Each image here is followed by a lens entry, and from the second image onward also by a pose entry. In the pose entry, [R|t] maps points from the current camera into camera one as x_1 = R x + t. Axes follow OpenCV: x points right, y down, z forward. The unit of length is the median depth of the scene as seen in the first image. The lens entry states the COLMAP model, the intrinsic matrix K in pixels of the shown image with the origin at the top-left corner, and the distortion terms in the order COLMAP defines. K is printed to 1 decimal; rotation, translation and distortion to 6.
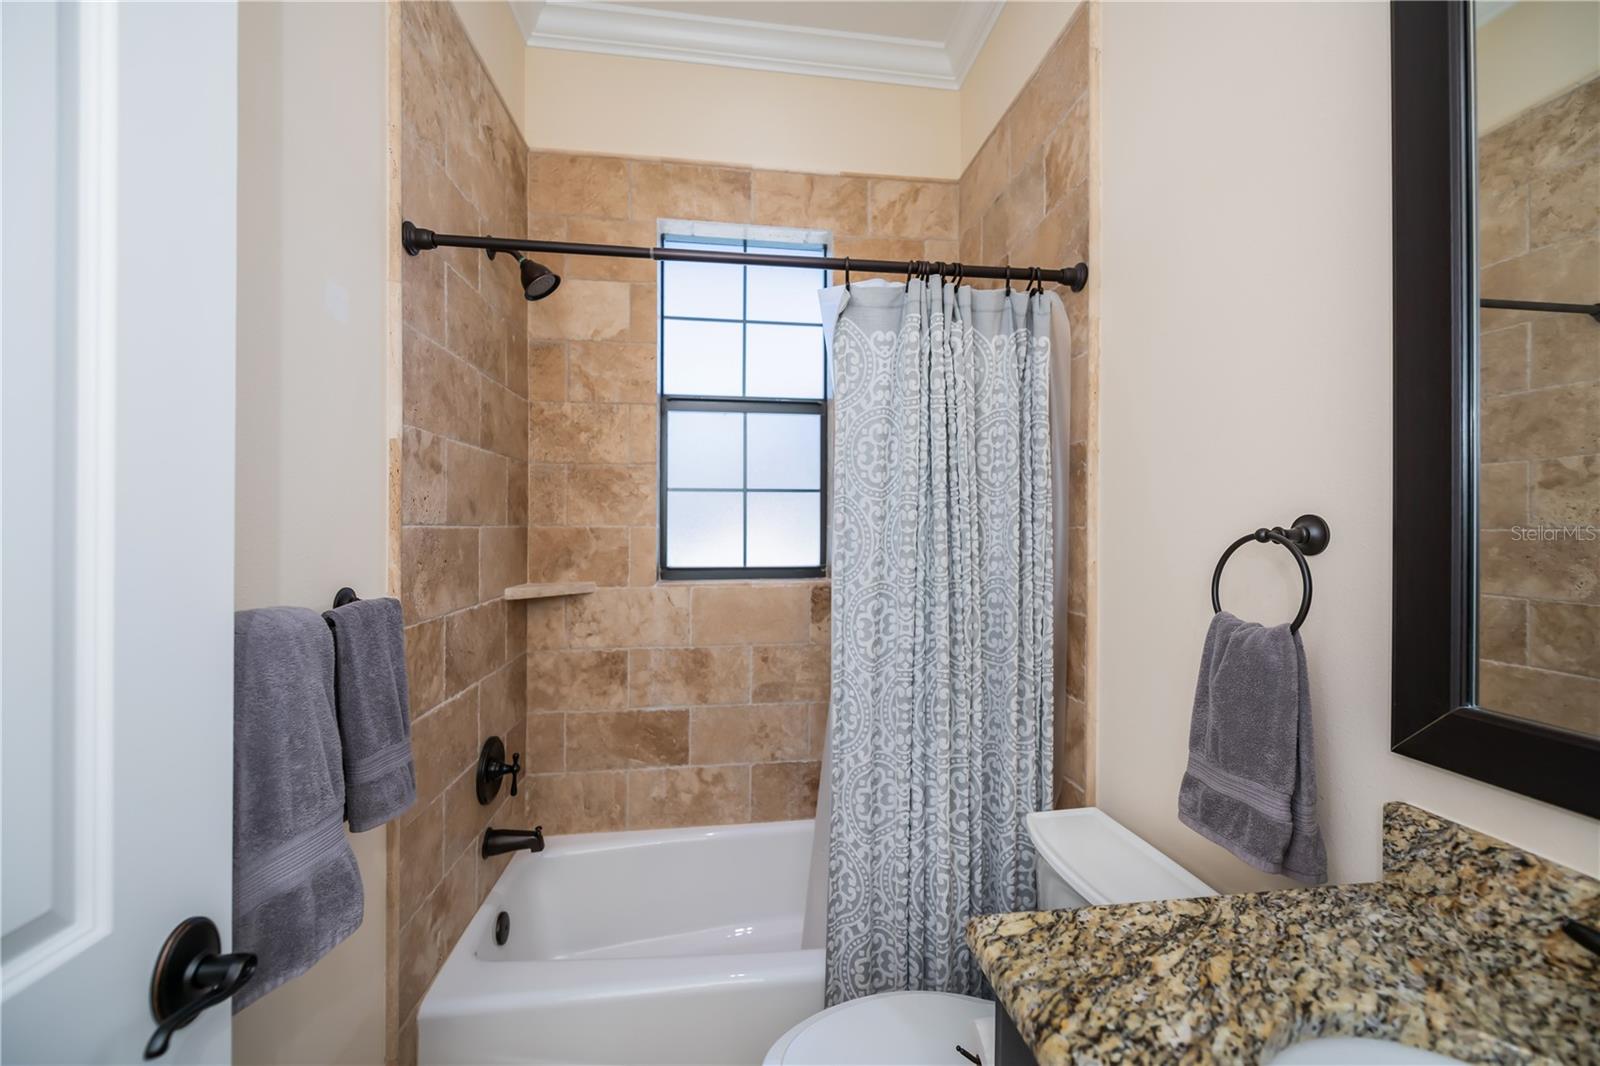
lens RADIAL K [[559.5, 0, 800.0], [0, 559.5, 533.0], [0, 0, 1]] dist [-0.000967, -0.000194]
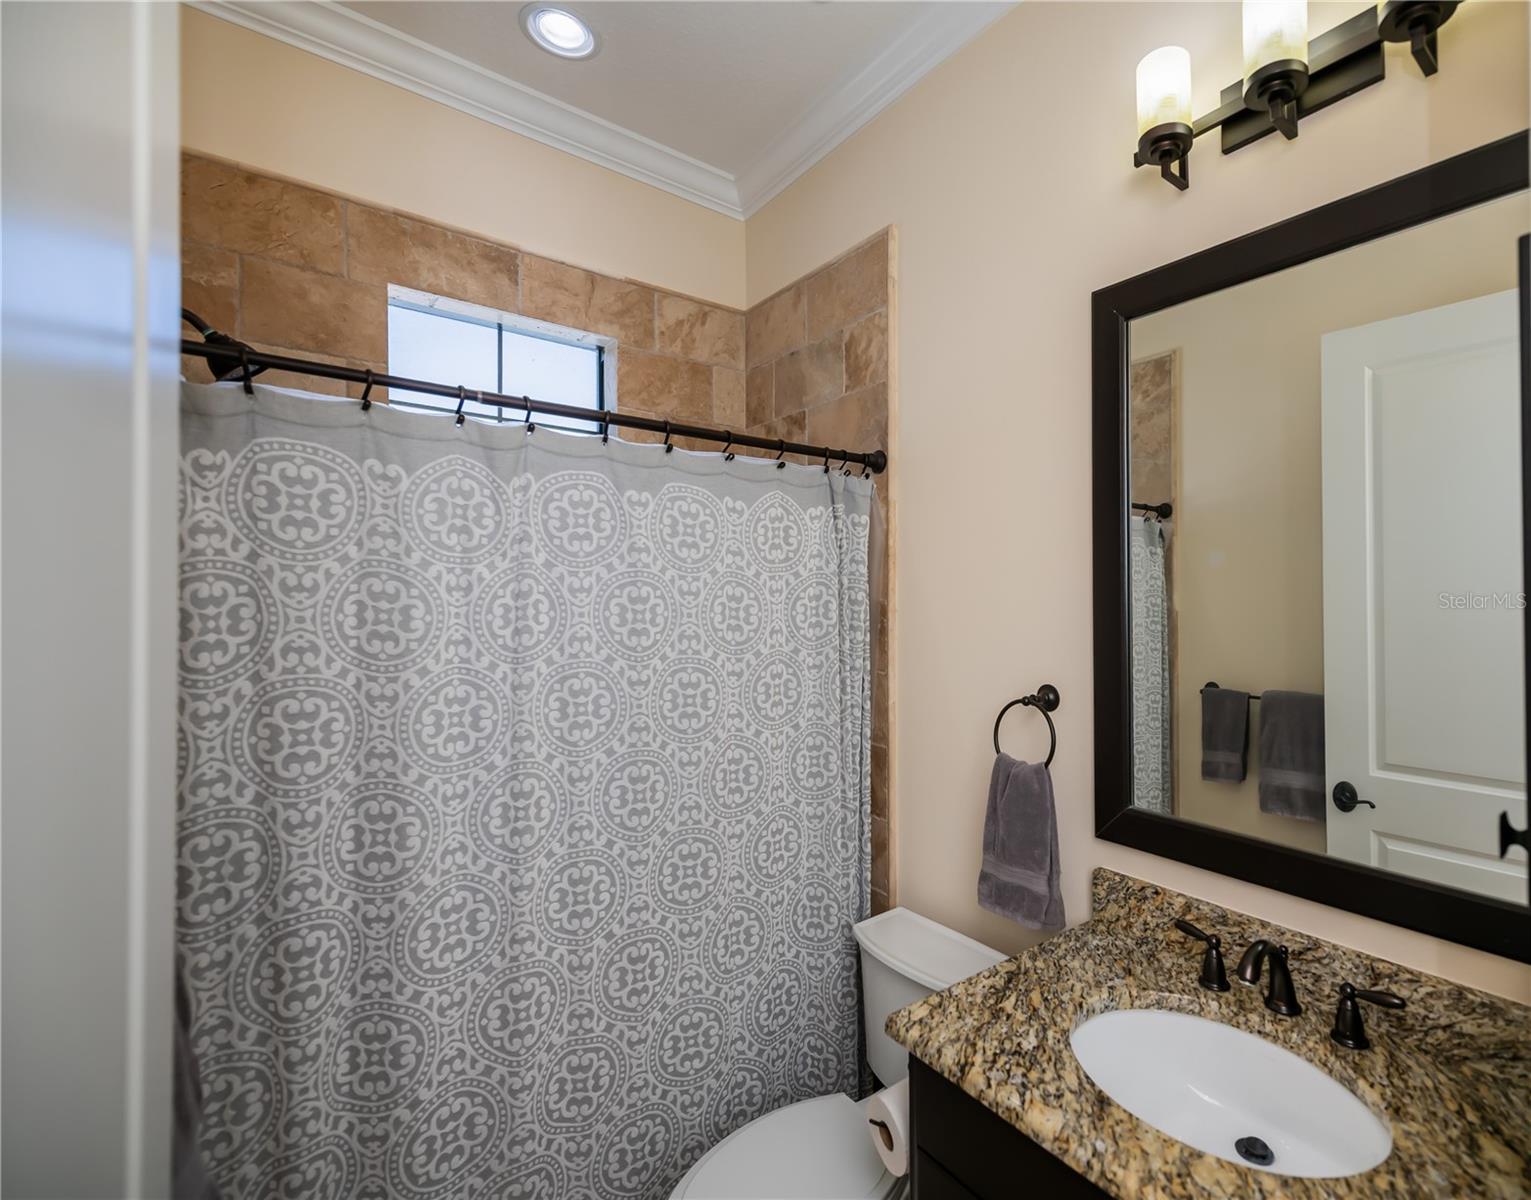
lens RADIAL K [[708.1, 0, 765.5], [0, 708.1, 600.0], [0, 0, 1]] dist [0.015677, 0.000180]
pose [[0.887781, -0.027009, 0.459474, -0.731729], [0.020305, 0.999603, 0.019526, -0.361585], [-0.459819, -0.008005, 0.887977, -0.389704]]
